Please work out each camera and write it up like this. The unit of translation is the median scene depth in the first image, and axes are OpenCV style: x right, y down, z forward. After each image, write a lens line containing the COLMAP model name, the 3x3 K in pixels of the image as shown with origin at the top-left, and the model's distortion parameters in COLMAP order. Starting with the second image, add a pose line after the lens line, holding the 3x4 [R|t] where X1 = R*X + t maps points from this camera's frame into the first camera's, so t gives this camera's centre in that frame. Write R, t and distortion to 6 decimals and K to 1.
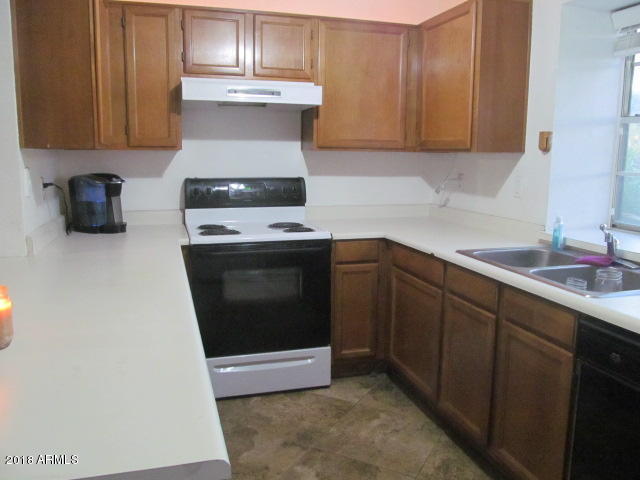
lens RADIAL K [[538.8, 0, 320.0], [0, 538.8, 238.1], [0, 0, 1]] dist [-0.046469, 0.018791]
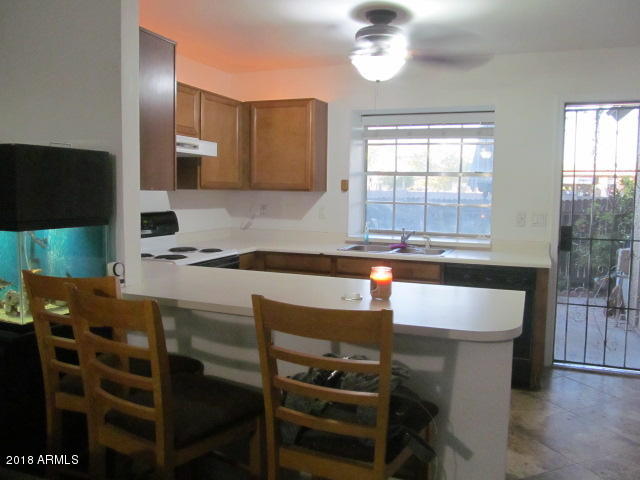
lens RADIAL K [[538.8, 0, 319.9], [0, 538.8, 240.3], [0, 0, 1]] dist [-0.046469, 0.018791]
pose [[0.625036, -0.073619, 0.777116, -0.864488], [0.112371, 0.993659, 0.003753, -0.014804], [-0.772465, 0.084979, 0.629346, -0.028278]]
